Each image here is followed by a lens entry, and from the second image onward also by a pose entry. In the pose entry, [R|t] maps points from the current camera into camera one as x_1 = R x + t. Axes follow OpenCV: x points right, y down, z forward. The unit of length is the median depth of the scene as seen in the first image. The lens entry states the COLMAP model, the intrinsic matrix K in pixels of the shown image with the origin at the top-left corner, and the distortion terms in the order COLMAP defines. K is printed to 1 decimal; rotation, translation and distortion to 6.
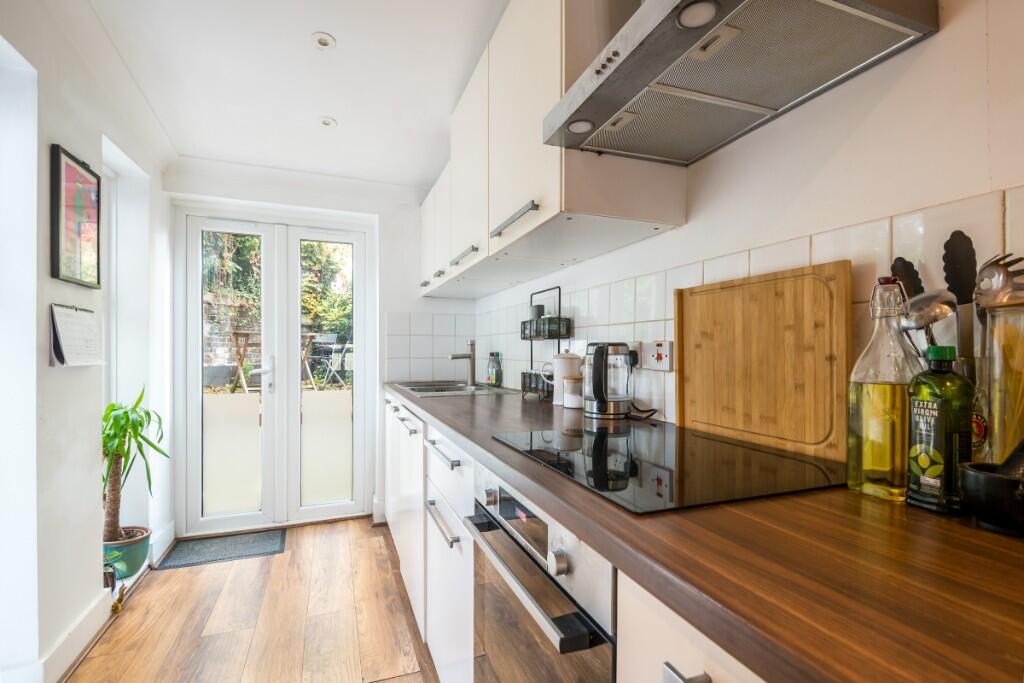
lens RADIAL K [[483.3, 0, 515.0], [0, 483.3, 353.5], [0, 0, 1]] dist [-0.001742, -0.000559]
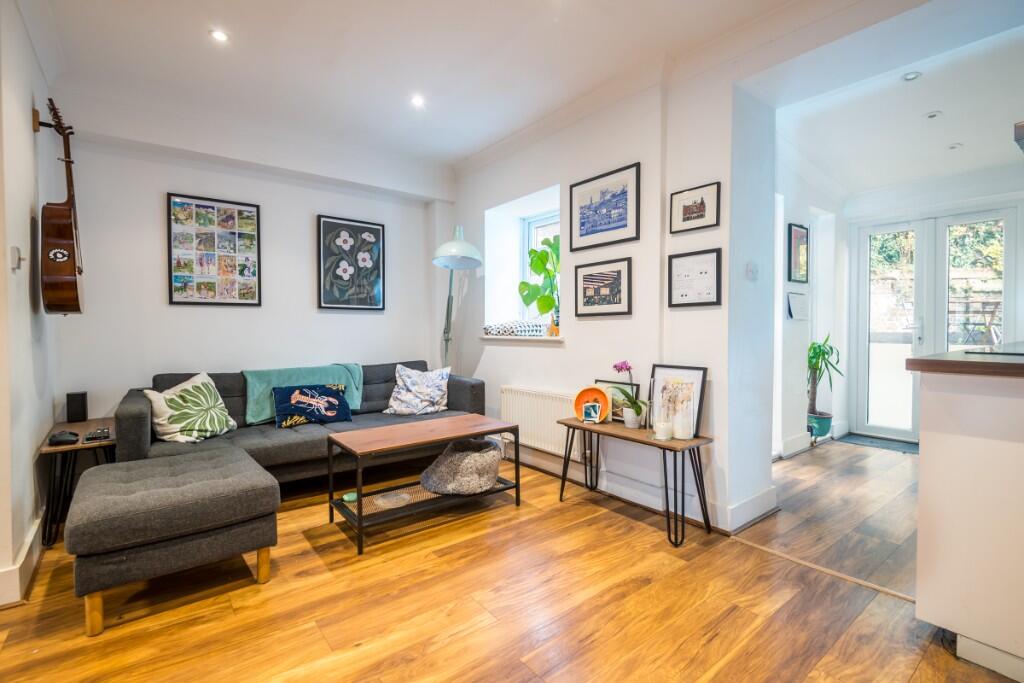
lens RADIAL K [[474.4, 0, 501.4], [0, 474.4, 340.5], [0, 0, 1]] dist [-0.001414, -0.000512]
pose [[0.276046, 0.019240, -0.960952, 0.578630], [0.001039, 0.999793, 0.020316, 0.057628], [0.961144, -0.006606, 0.275969, -0.647022]]
